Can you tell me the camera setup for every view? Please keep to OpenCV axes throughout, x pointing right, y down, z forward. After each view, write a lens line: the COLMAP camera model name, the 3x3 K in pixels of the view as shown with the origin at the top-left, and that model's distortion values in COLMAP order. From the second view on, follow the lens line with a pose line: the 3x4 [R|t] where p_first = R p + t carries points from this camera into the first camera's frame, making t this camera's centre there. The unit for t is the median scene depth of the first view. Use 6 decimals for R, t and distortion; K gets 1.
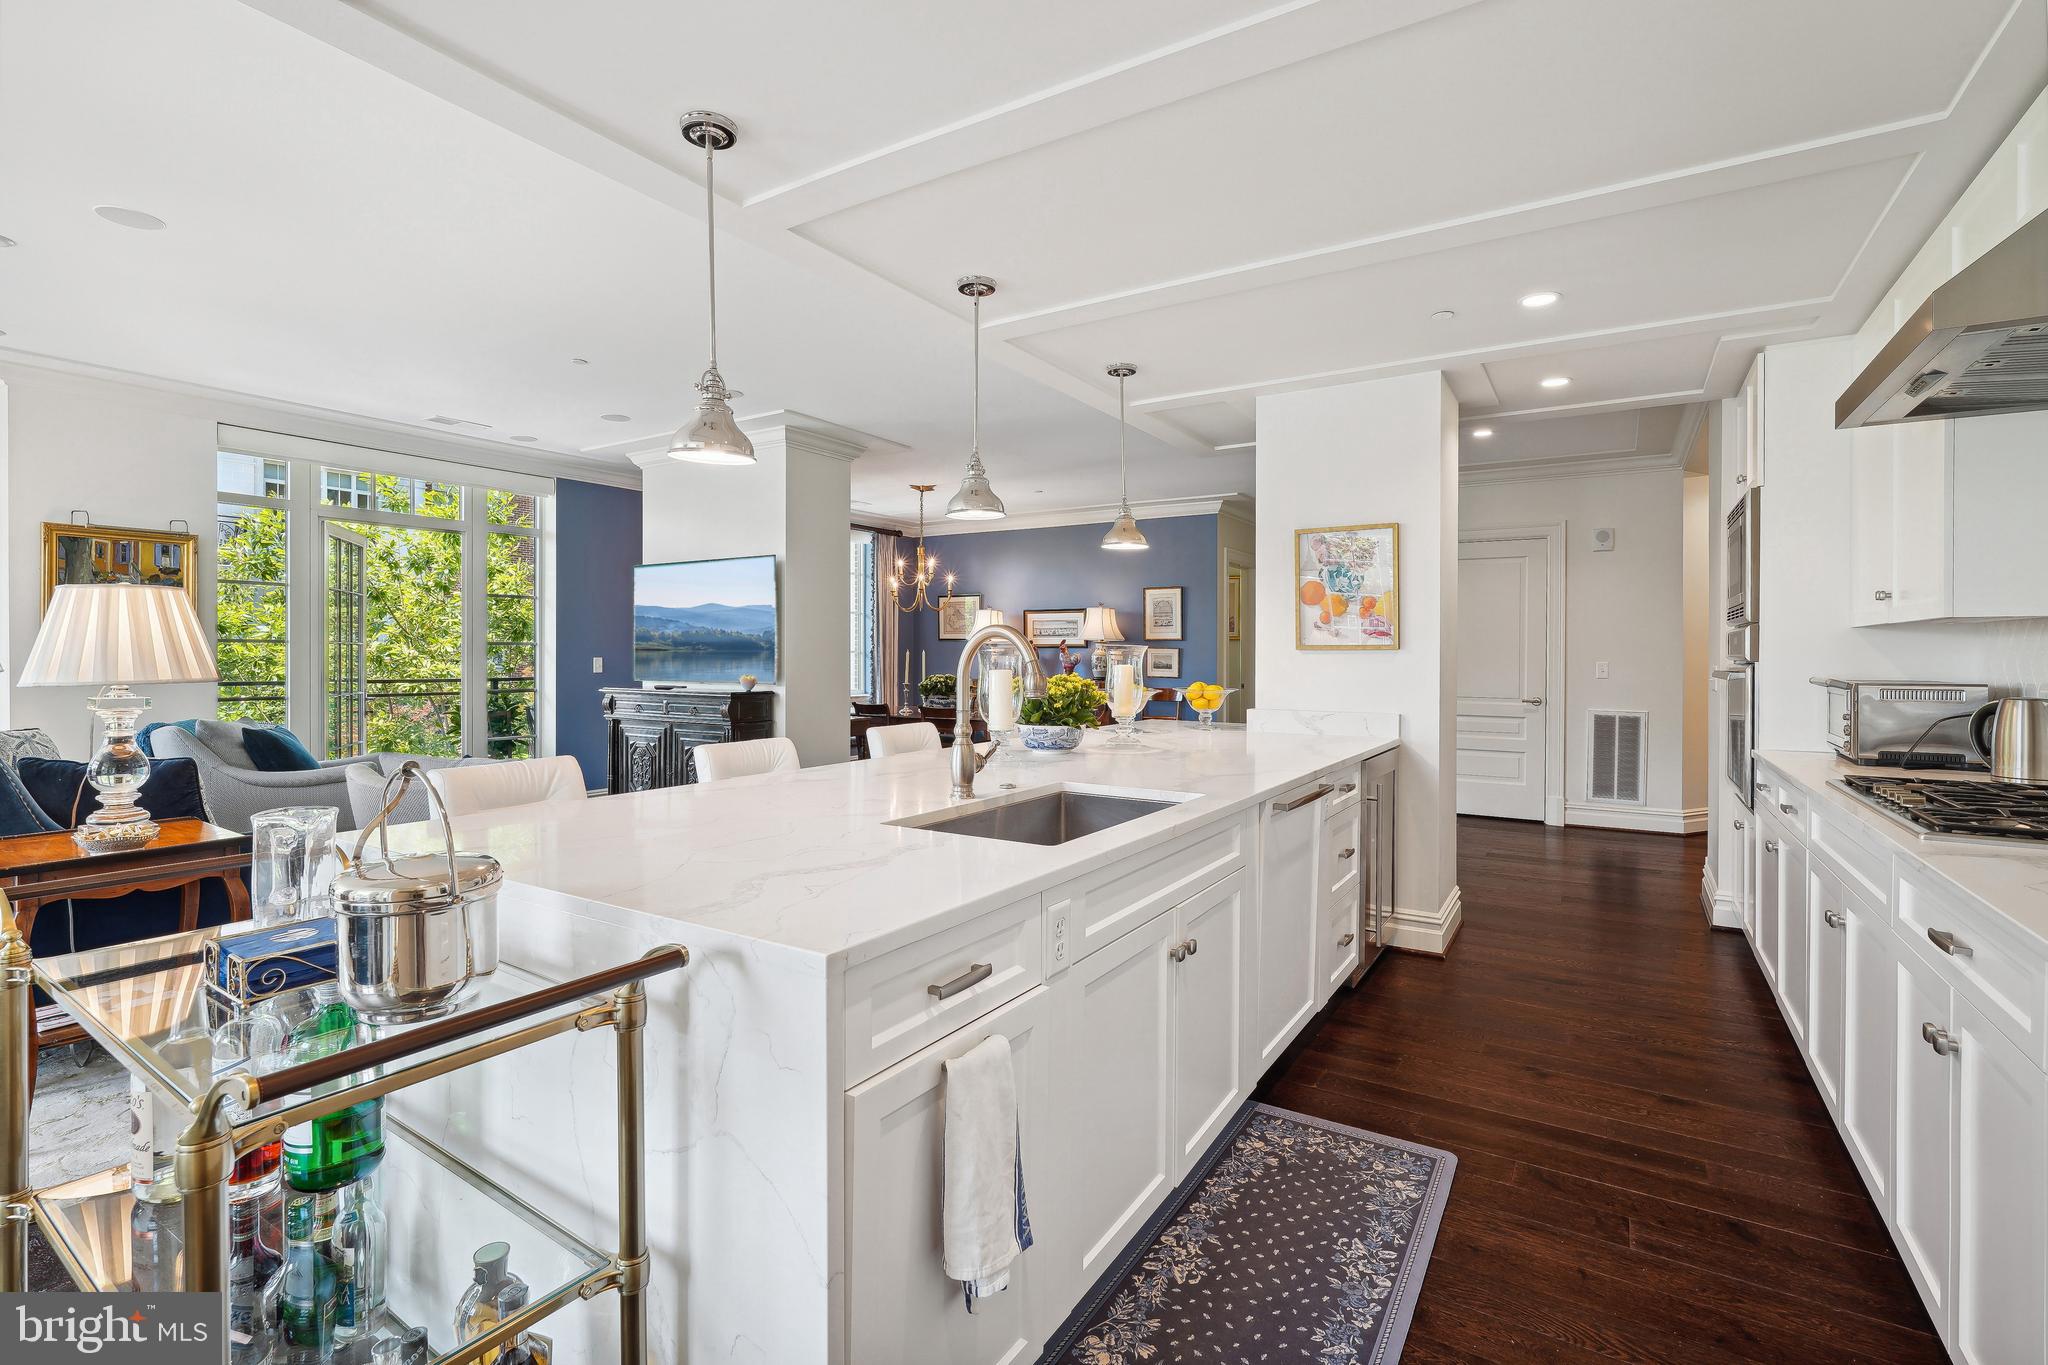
lens RADIAL K [[916.8, 0, 983.1], [0, 916.8, 661.3], [0, 0, 1]] dist [0.022496, 0.002000]
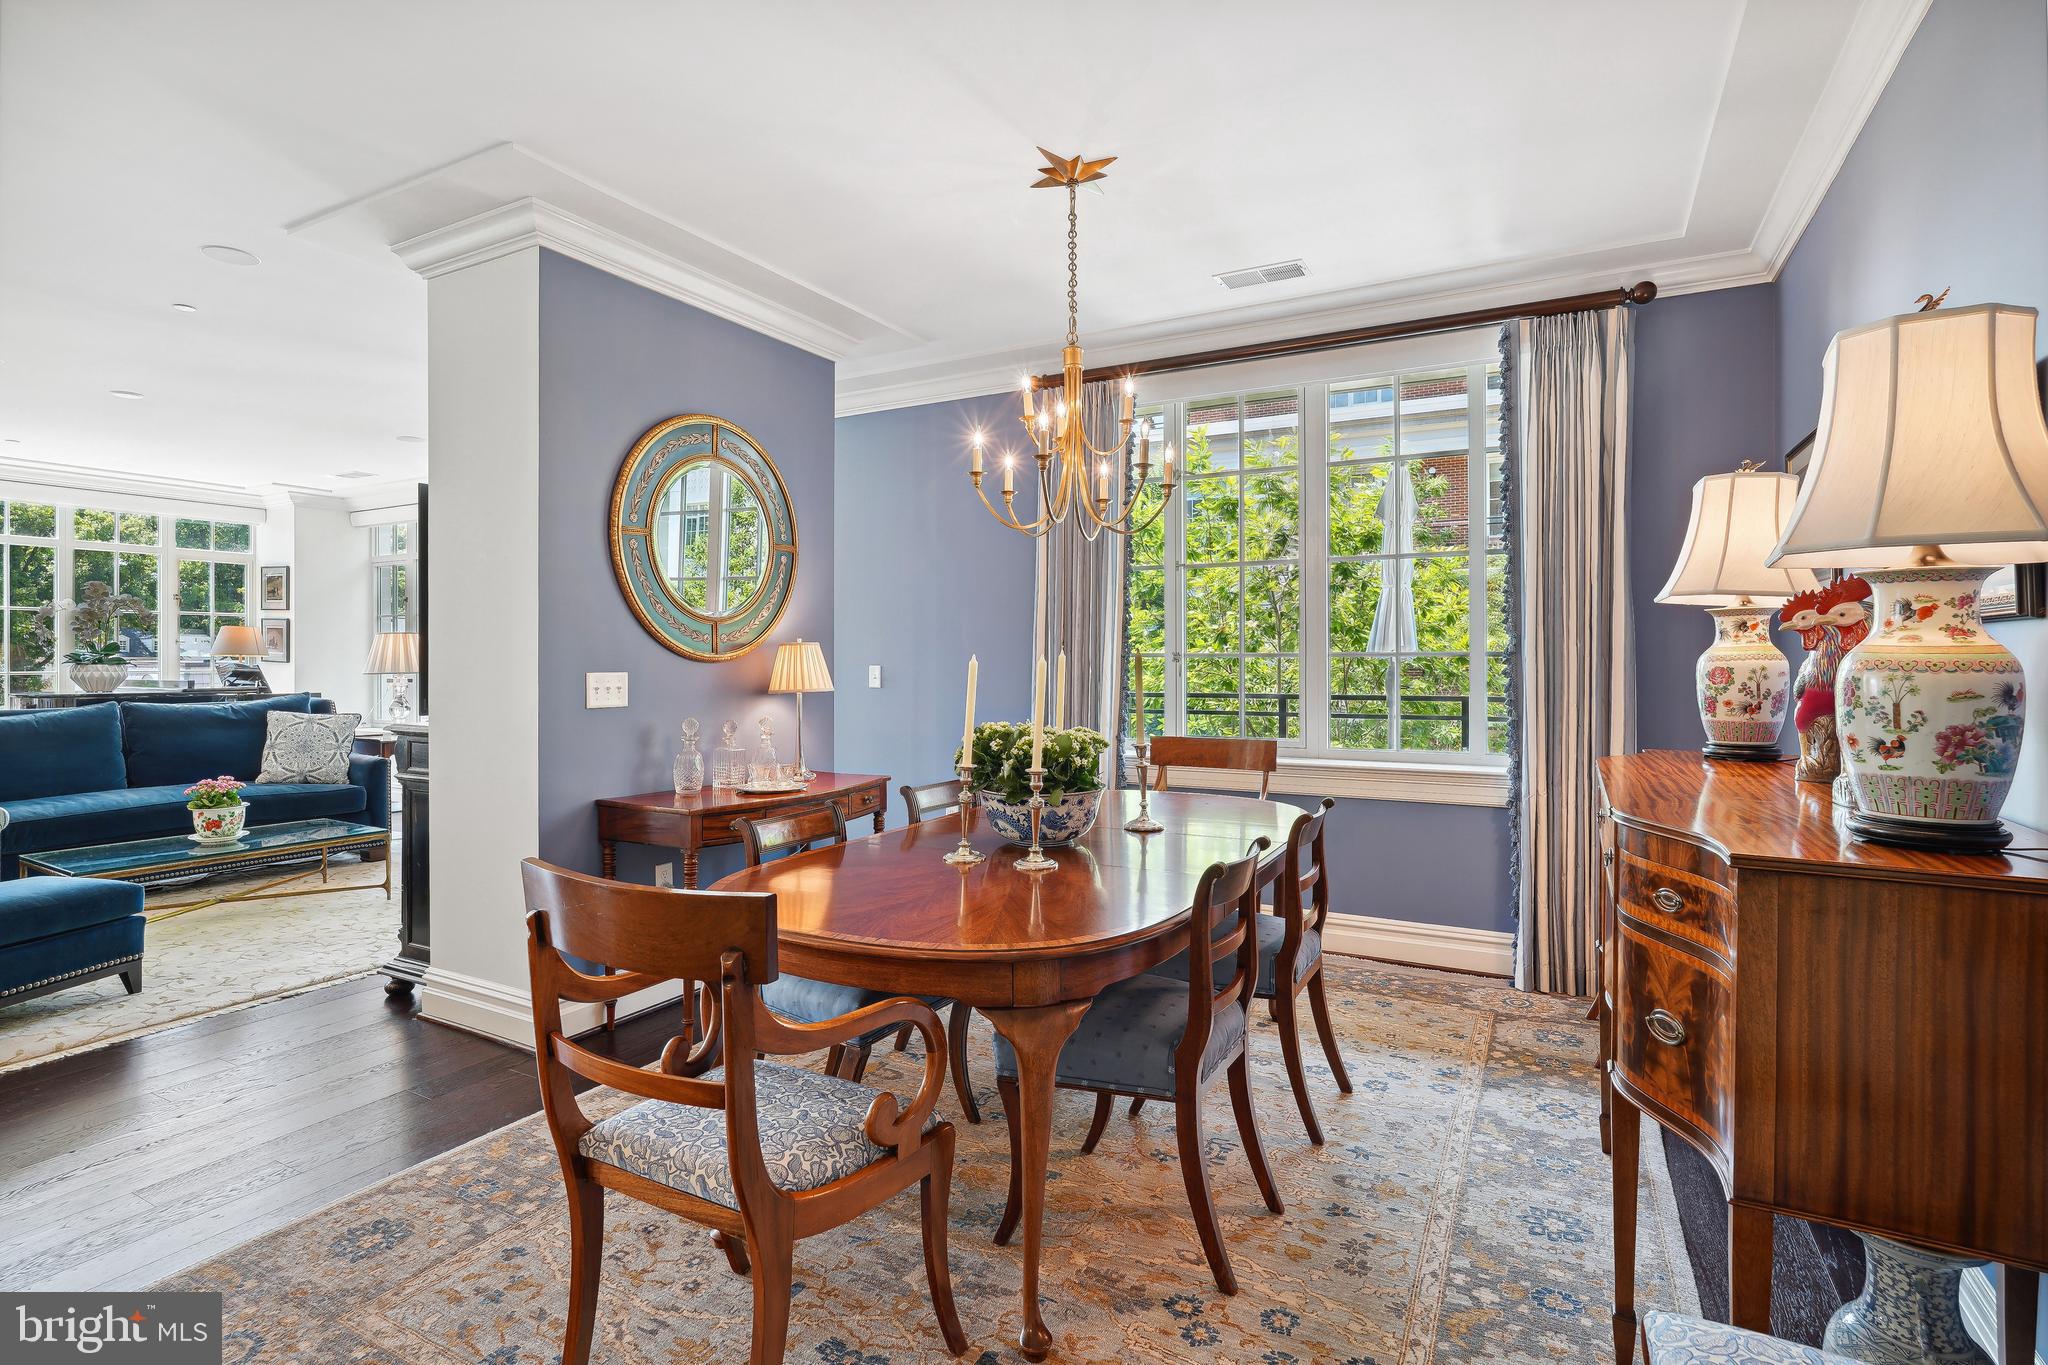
lens RADIAL K [[988.4, 0, 1056.6], [0, 988.4, 660.5], [0, 0, 1]] dist [0.006958, -0.000104]
pose [[0.095254, -0.000867, -0.995453, 0.265588], [-0.004728, 0.999988, -0.001324, -0.006594], [0.995442, 0.004833, 0.095249, 0.852913]]
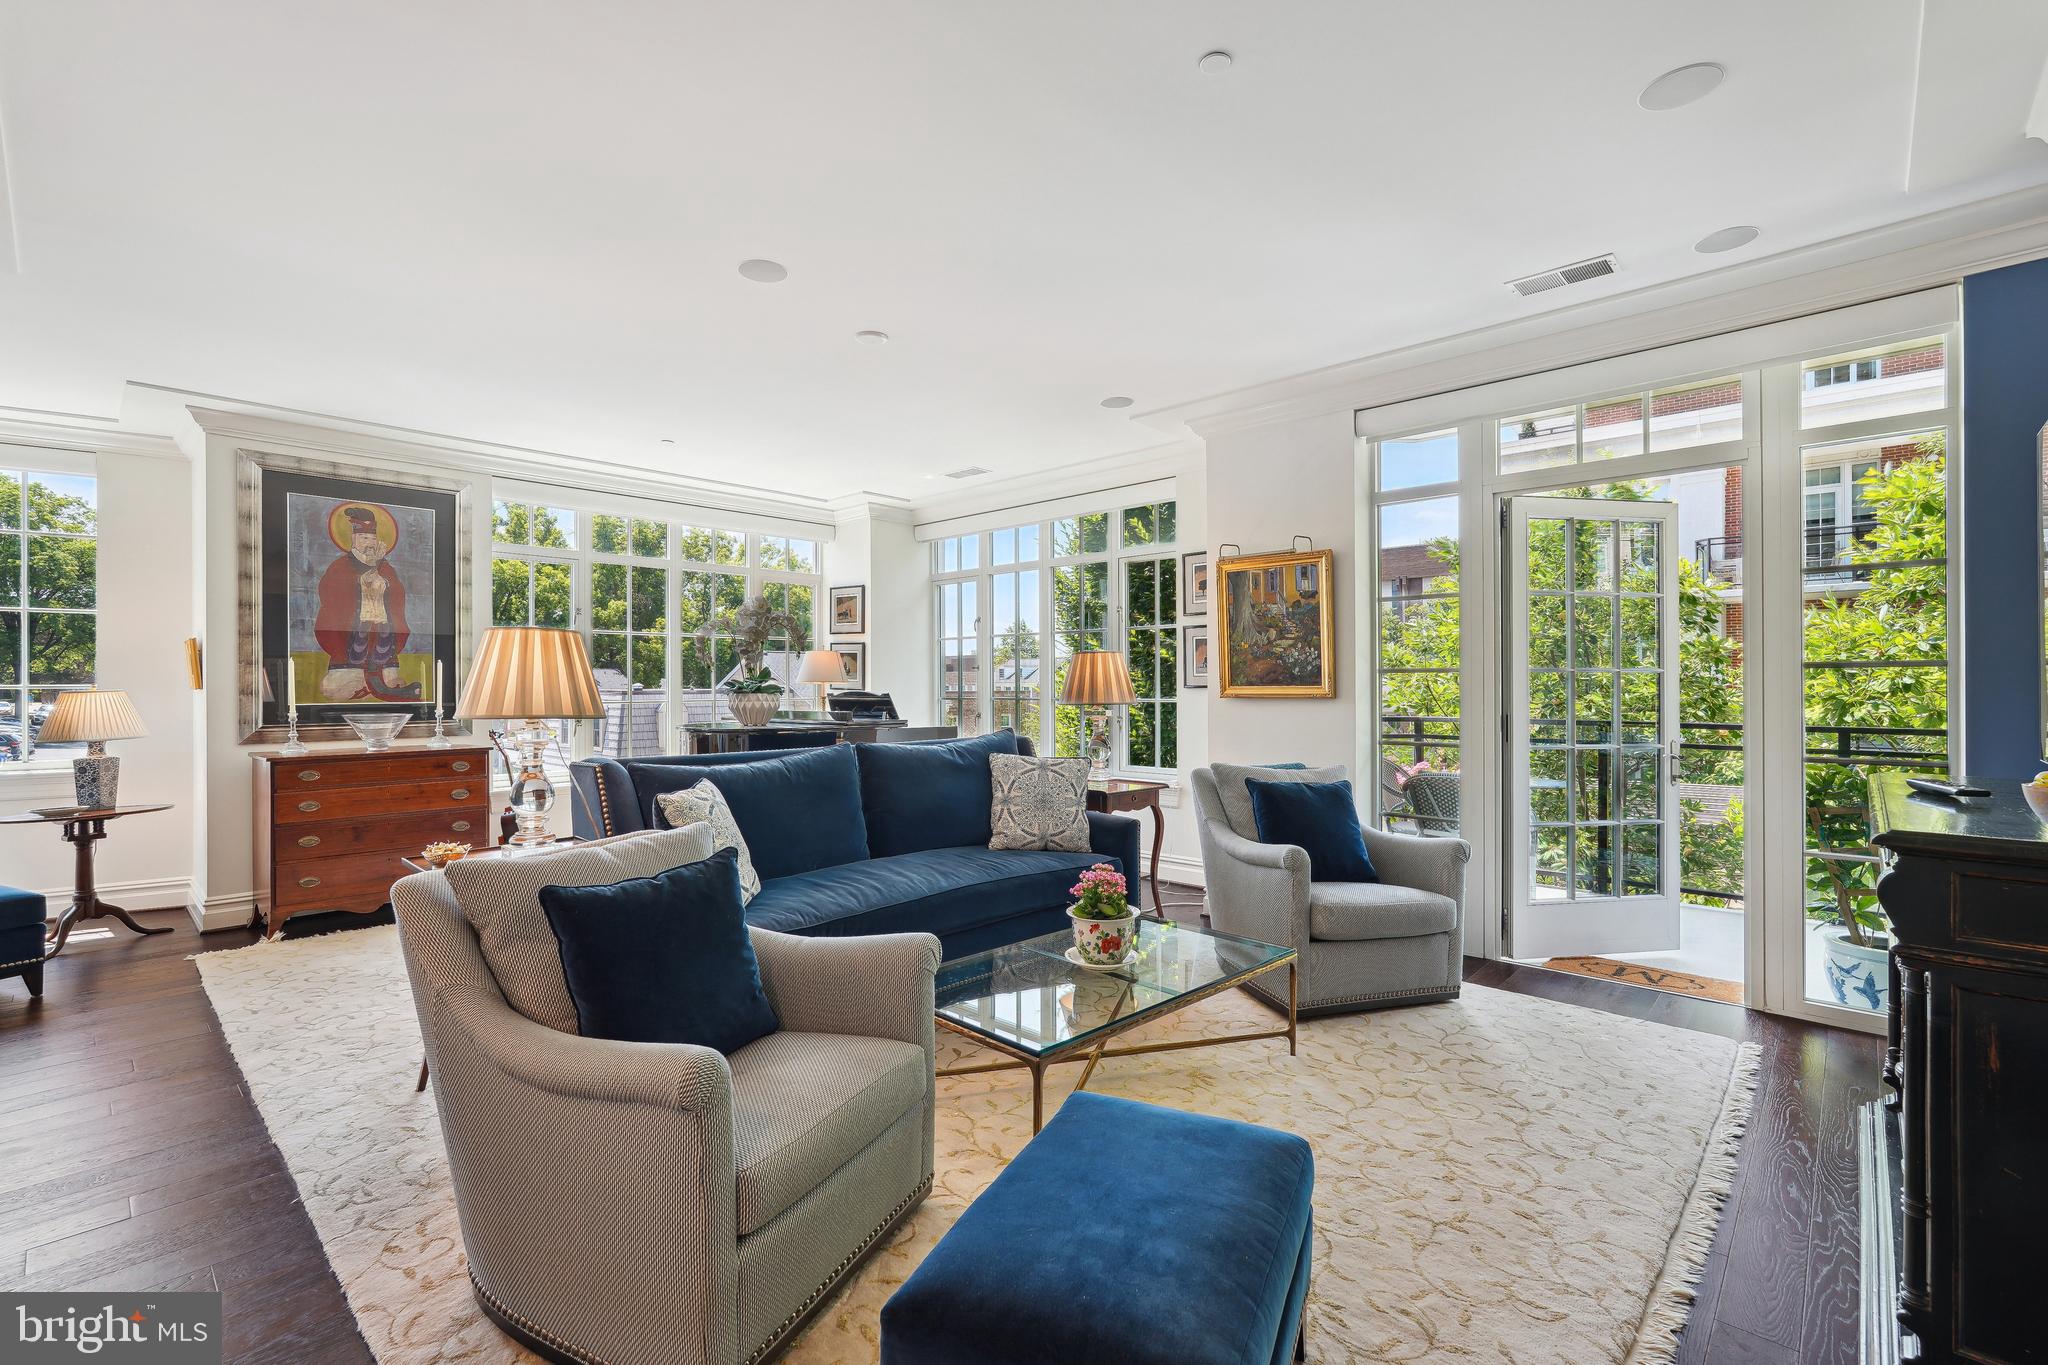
lens RADIAL K [[916.8, 0, 1043.0], [0, 916.8, 681.2], [0, 0, 1]] dist [0.022496, 0.002000]
pose [[-0.161794, -0.007424, -0.986797, 0.016727], [-0.004241, 0.999968, -0.006828, -0.005227], [0.986816, 0.003080, -0.161820, 0.495713]]
